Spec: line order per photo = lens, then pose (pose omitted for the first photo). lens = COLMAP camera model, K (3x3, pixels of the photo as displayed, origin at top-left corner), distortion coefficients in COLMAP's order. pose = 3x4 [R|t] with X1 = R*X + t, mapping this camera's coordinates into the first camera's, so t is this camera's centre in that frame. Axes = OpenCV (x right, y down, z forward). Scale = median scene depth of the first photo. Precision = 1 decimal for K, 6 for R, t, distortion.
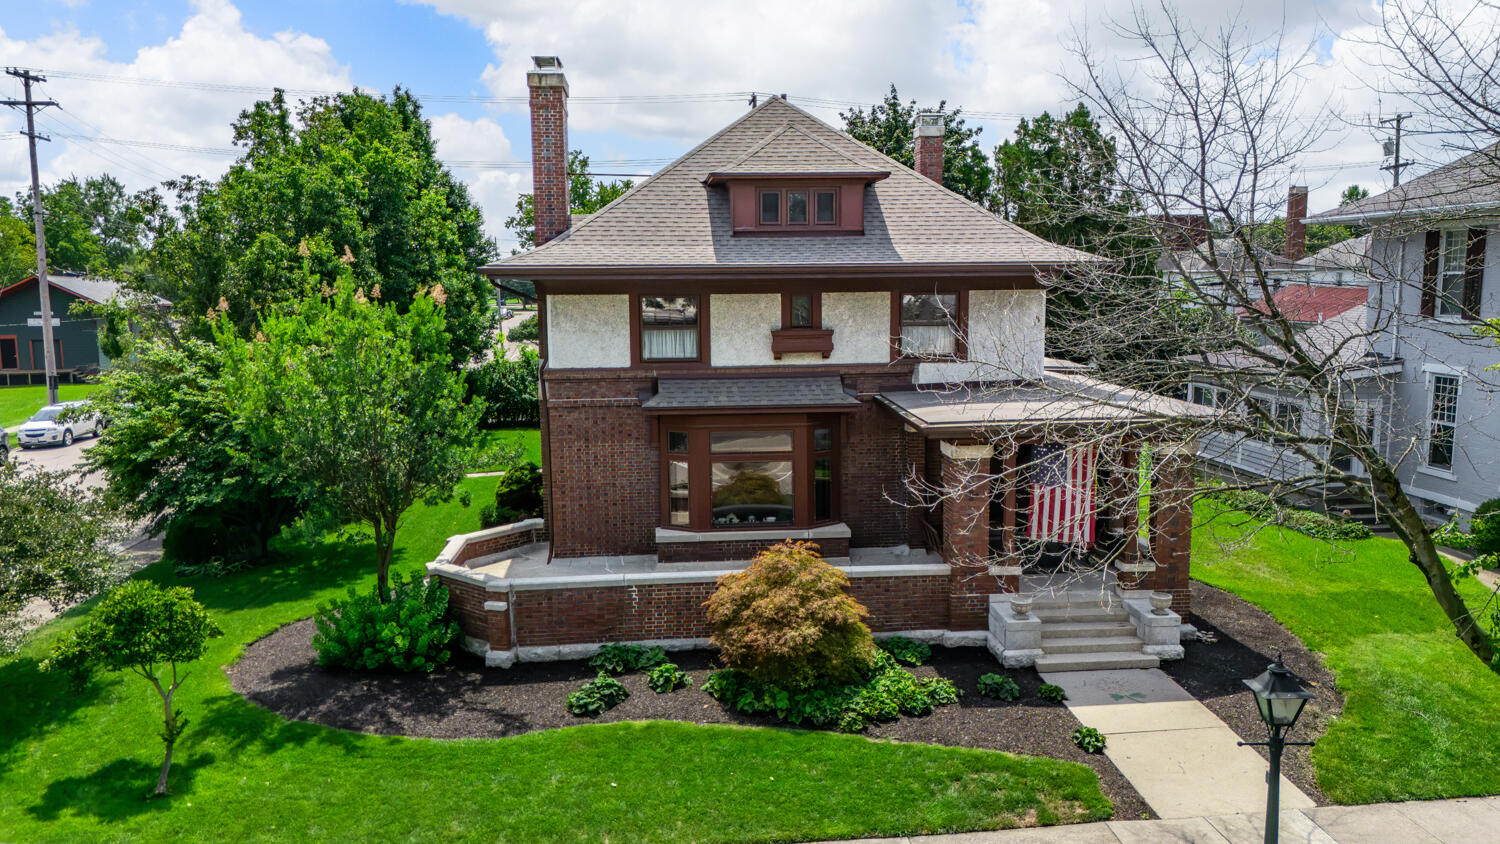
lens RADIAL K [[1095.9, 0, 754.6], [0, 1095.9, 426.9], [0, 0, 1]] dist [0.057869, -0.058528]
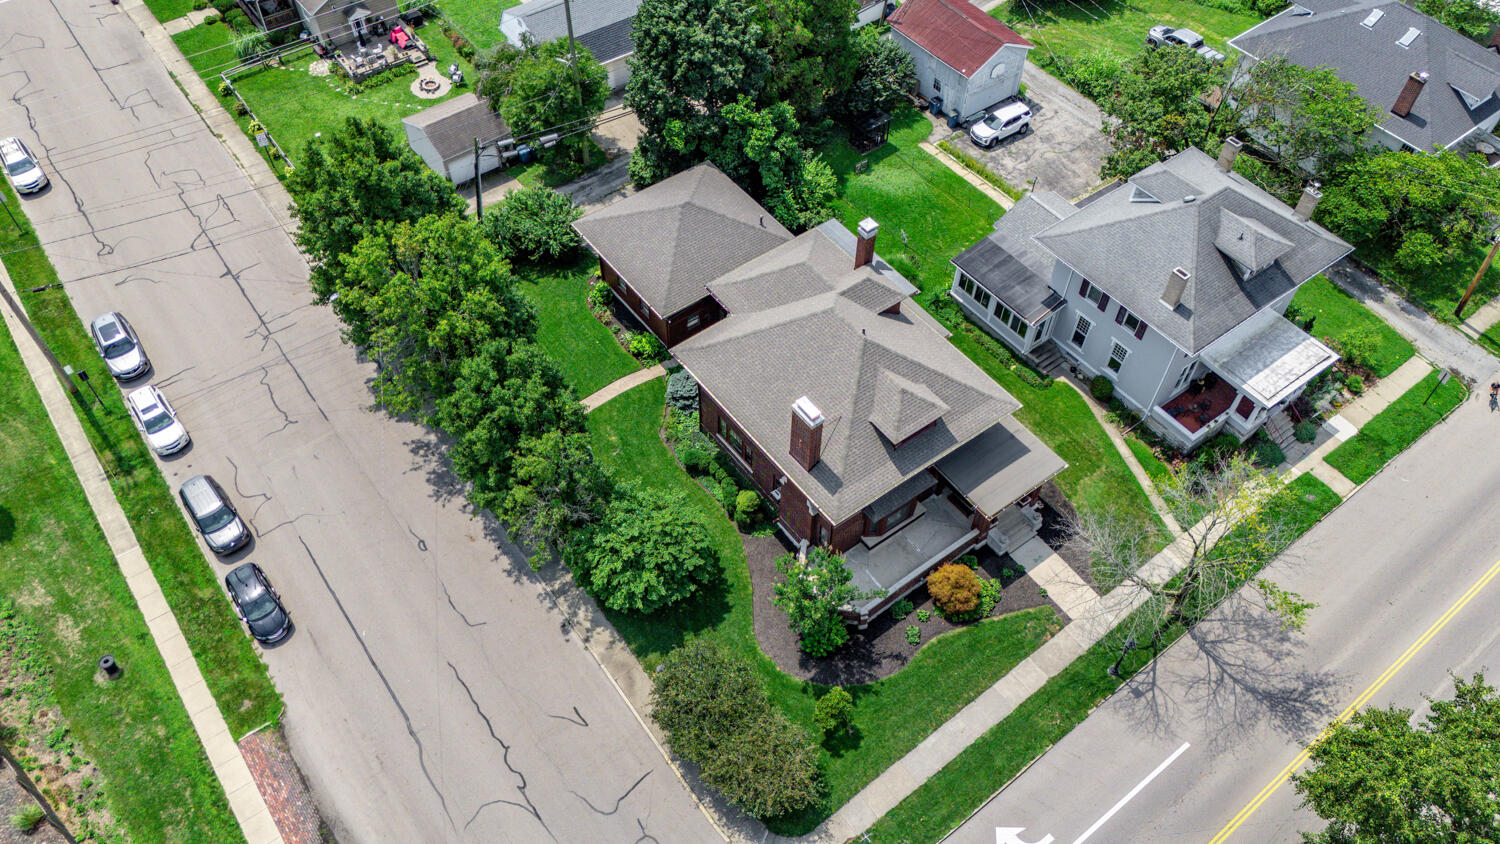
lens RADIAL K [[1095.9, 0, 754.6], [0, 1095.9, 426.9], [0, 0, 1]] dist [0.057869, -0.058528]
pose [[0.850133, -0.401604, 0.340571, -1.059641], [0.049562, 0.704929, 0.707544, -1.891373], [-0.524231, -0.584627, 0.619188, -0.292249]]
